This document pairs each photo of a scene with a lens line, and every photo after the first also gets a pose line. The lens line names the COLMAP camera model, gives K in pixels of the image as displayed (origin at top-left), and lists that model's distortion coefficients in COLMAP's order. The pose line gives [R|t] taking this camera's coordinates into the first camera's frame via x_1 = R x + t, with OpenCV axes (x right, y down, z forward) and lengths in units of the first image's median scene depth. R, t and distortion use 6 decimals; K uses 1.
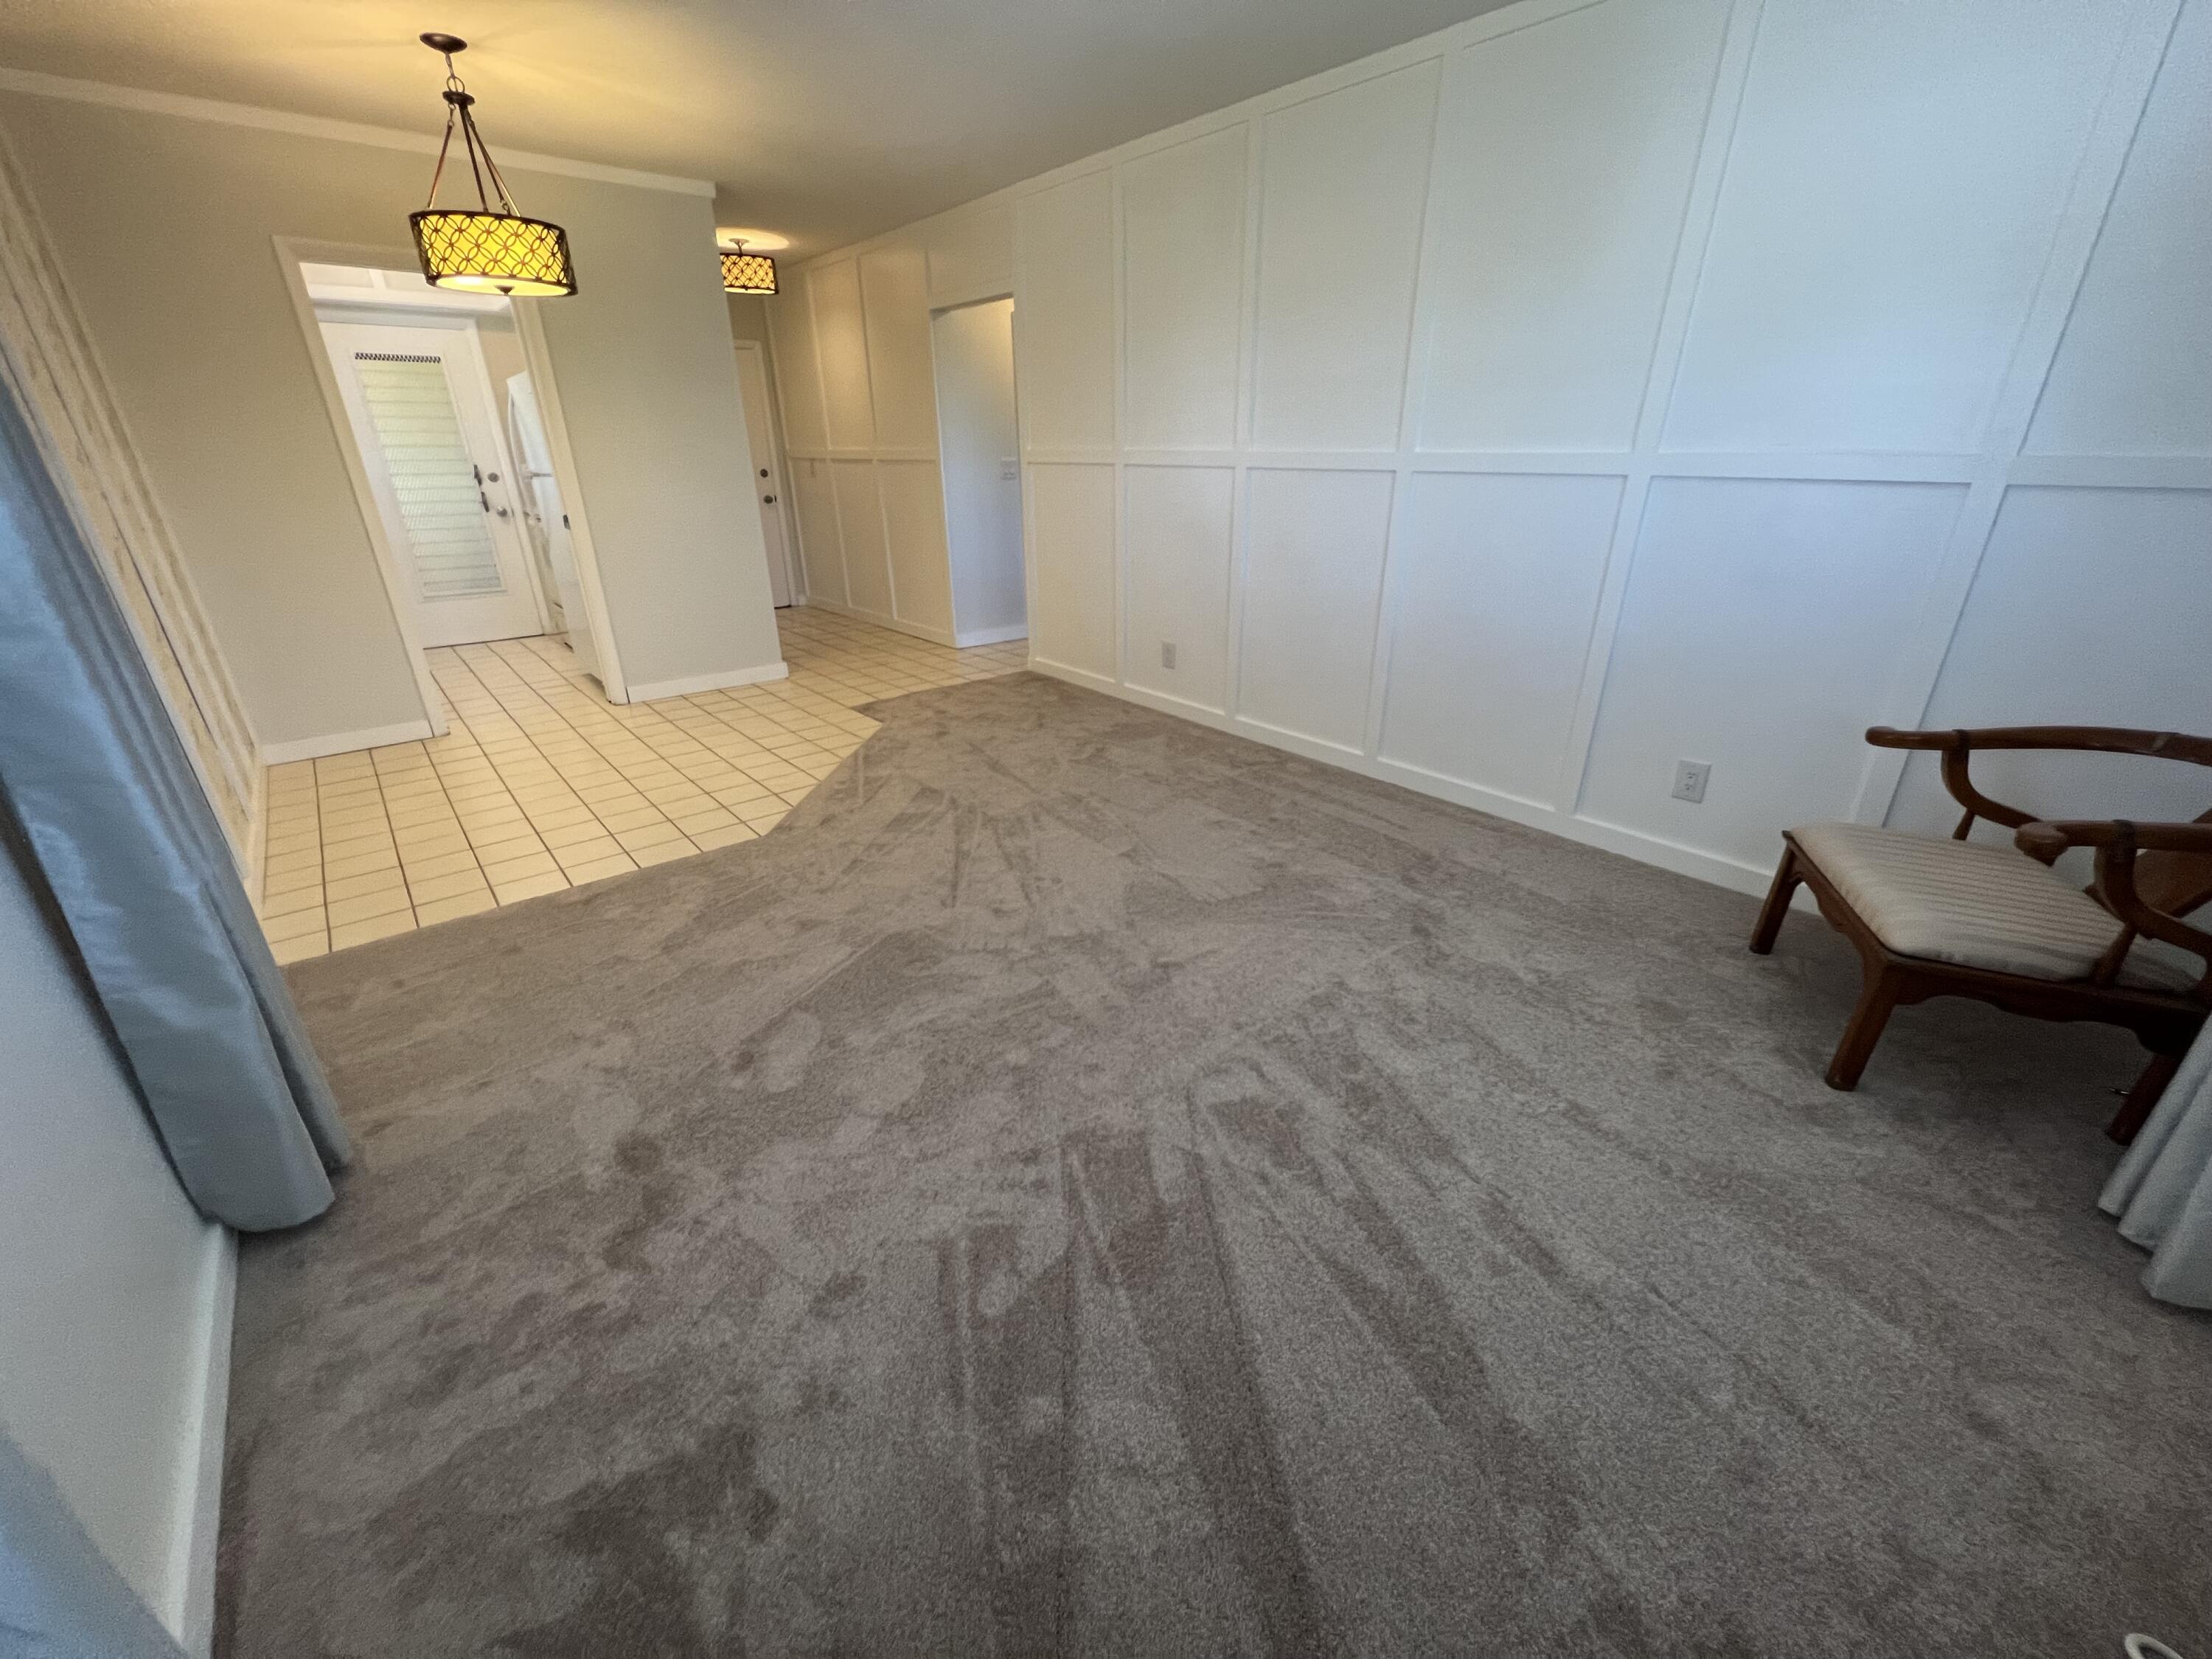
lens RADIAL K [[883.8, 0, 1106.0], [0, 883.8, 829.5], [0, 0, 1]] dist [0.001894, -0.000059]
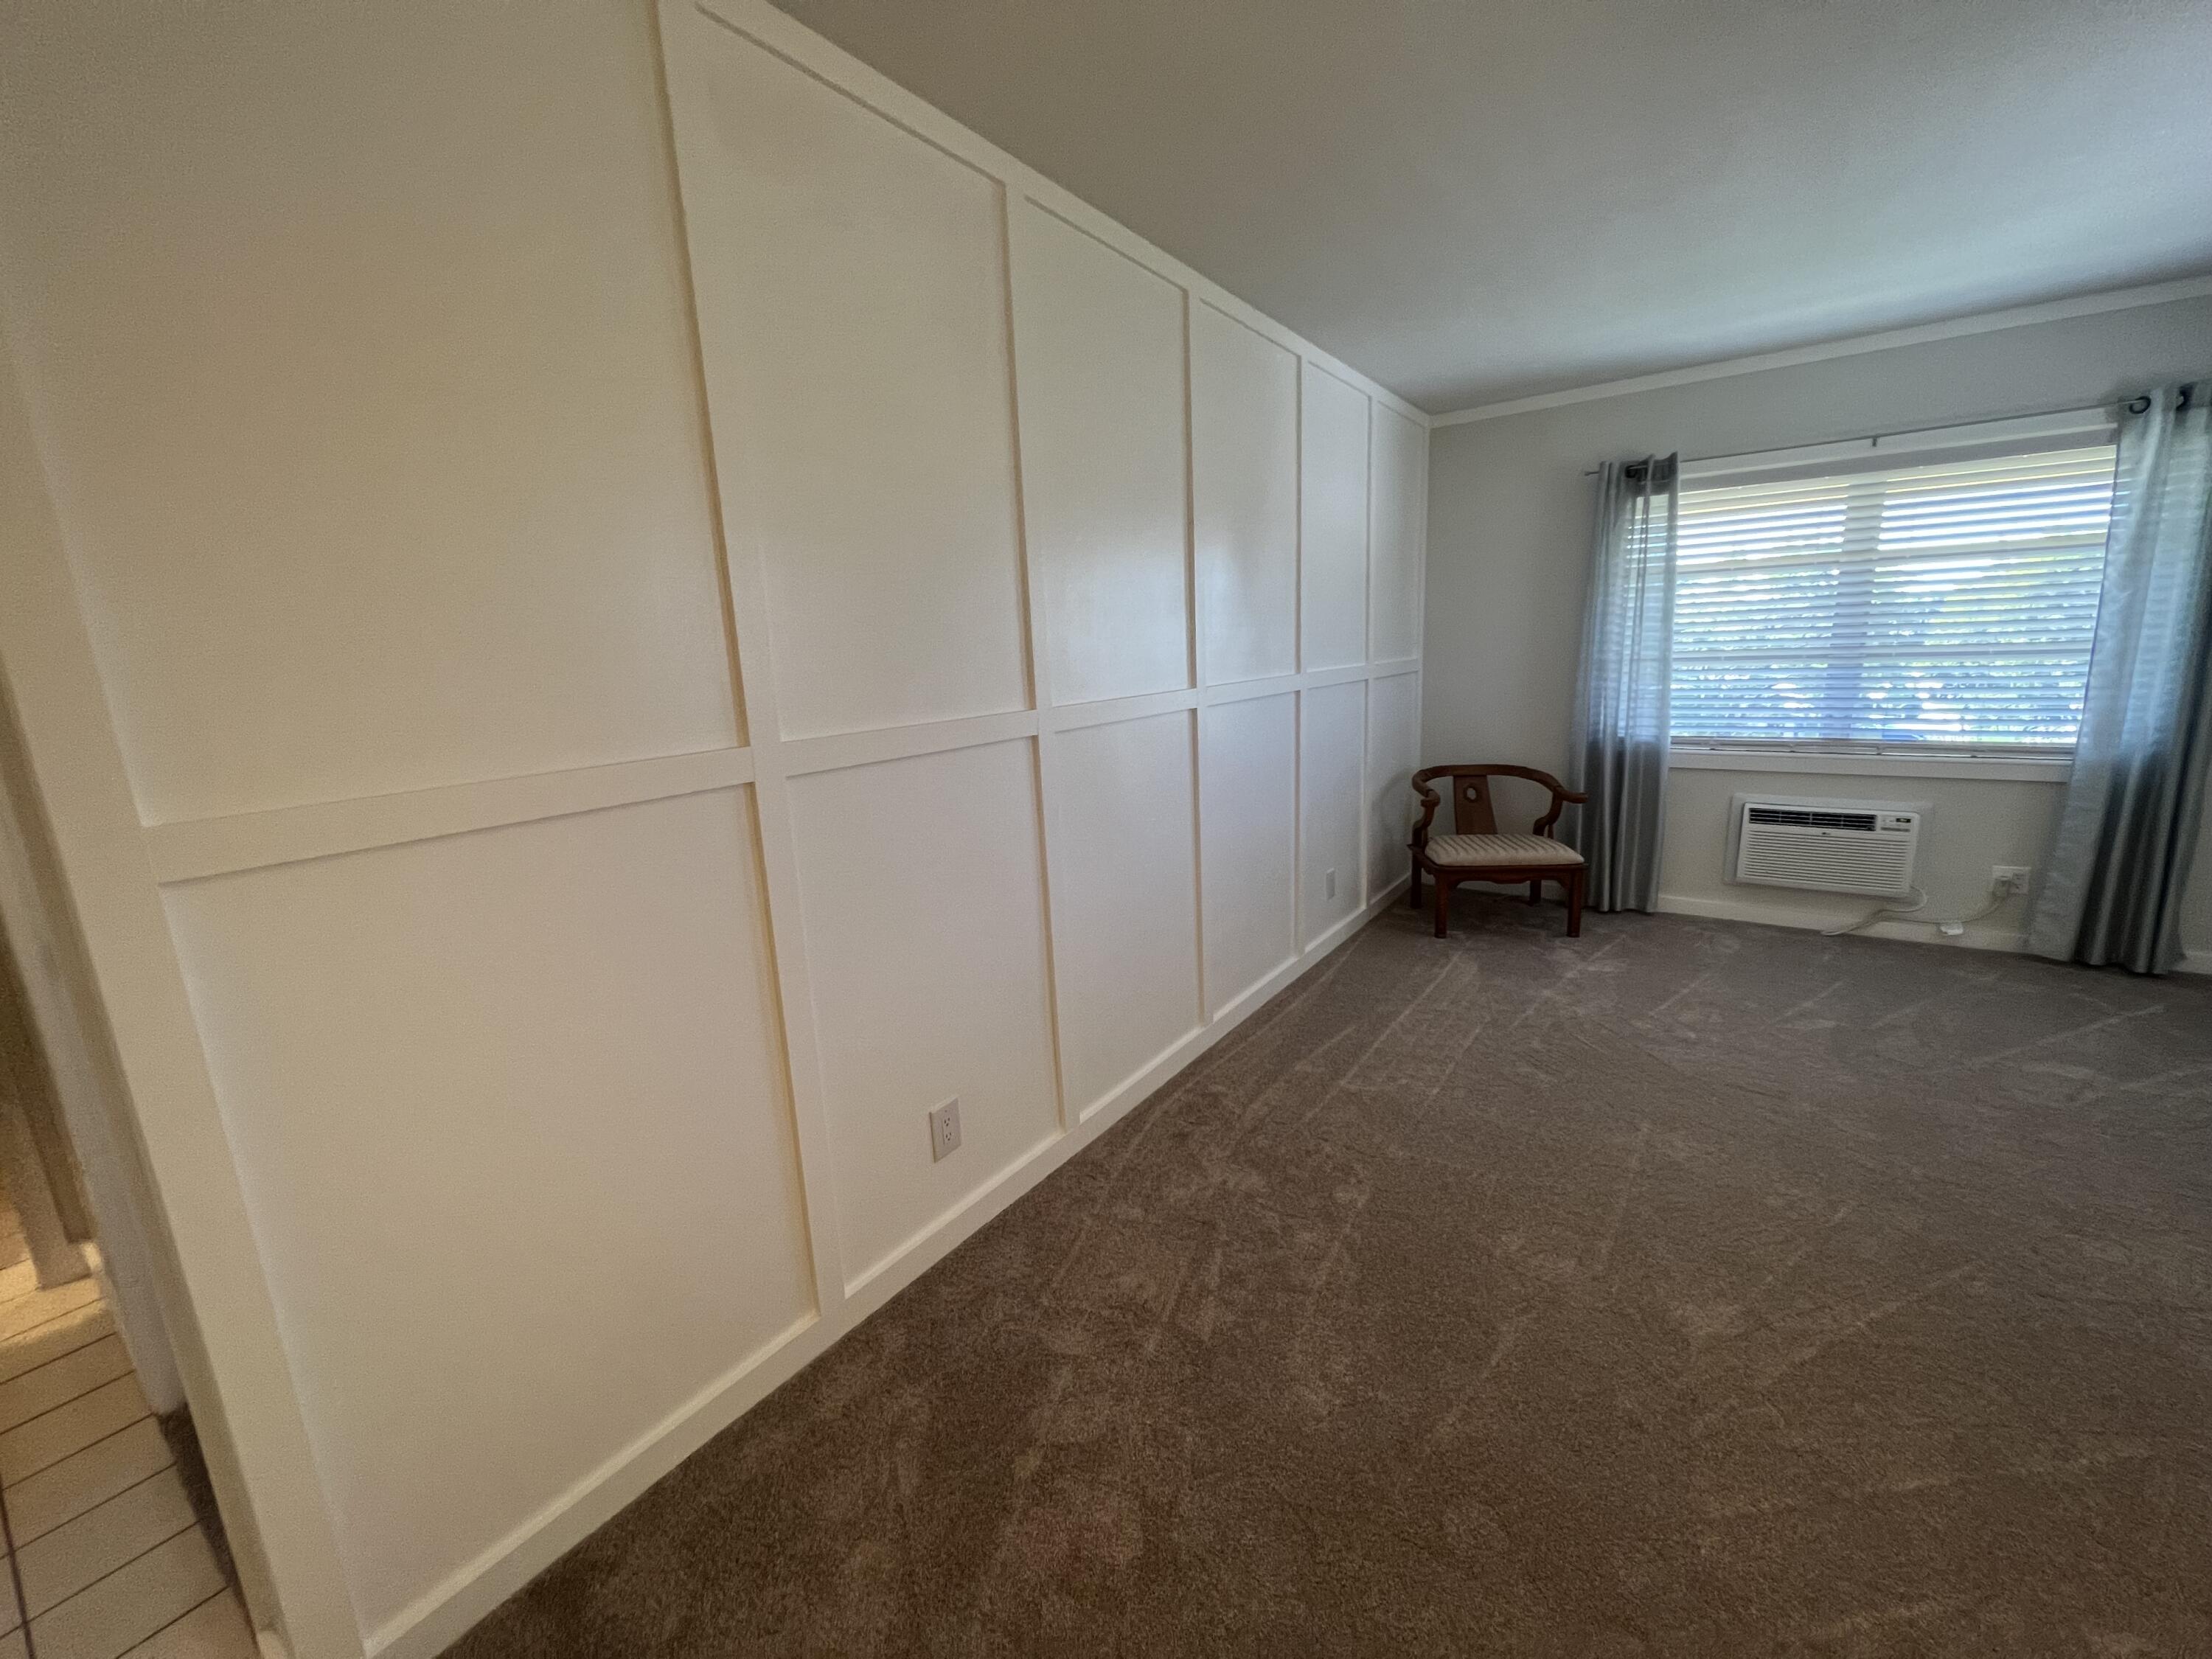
lens RADIAL K [[884.9, 0, 1112.3], [0, 884.9, 827.2], [0, 0, 1]] dist [-0.000122, 0.000321]
pose [[-0.253232, -0.185524, 0.949449, -0.397183], [0.425811, 0.859879, 0.281592, -0.466806], [-0.868653, 0.475594, -0.138751, 0.993247]]
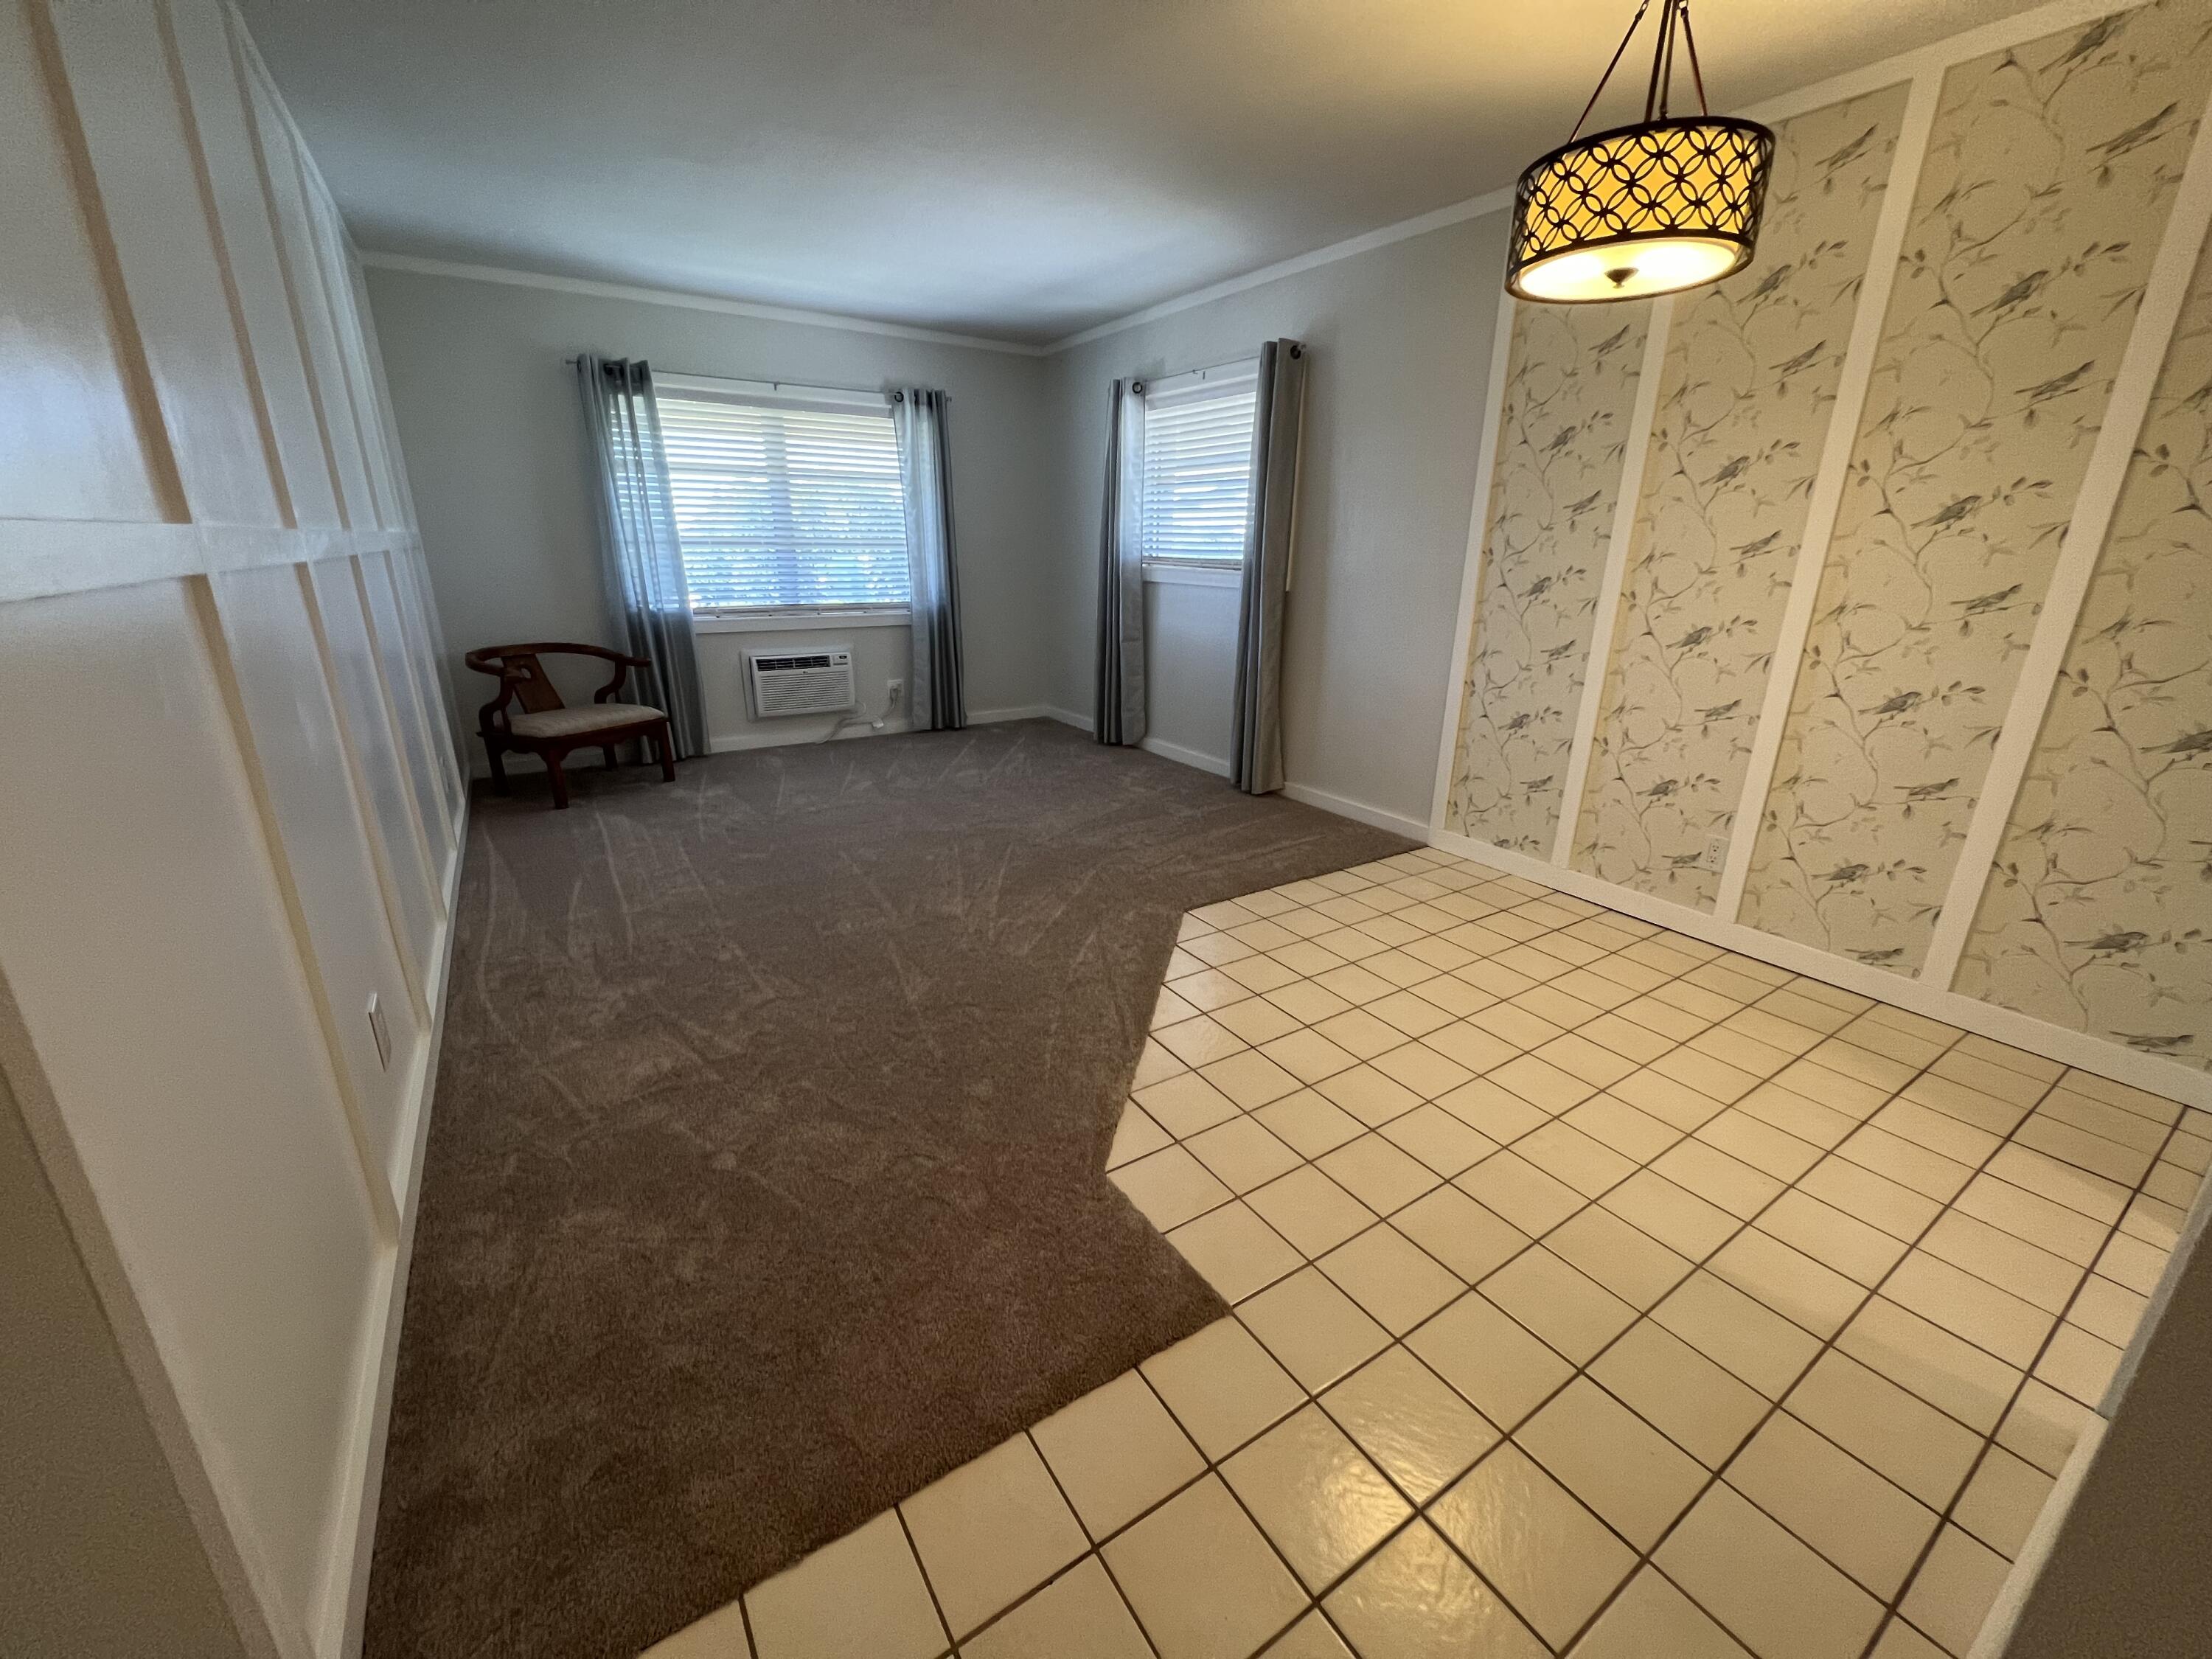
lens RADIAL K [[885.7, 0, 1114.8], [0, 885.7, 826.1], [0, 0, 1]] dist [-0.001052, 0.000153]
pose [[-0.992845, -0.046238, 0.110096, -0.319947], [0.037963, 0.751932, 0.658146, -0.560874], [-0.113217, 0.657617, -0.744797, 1.303021]]
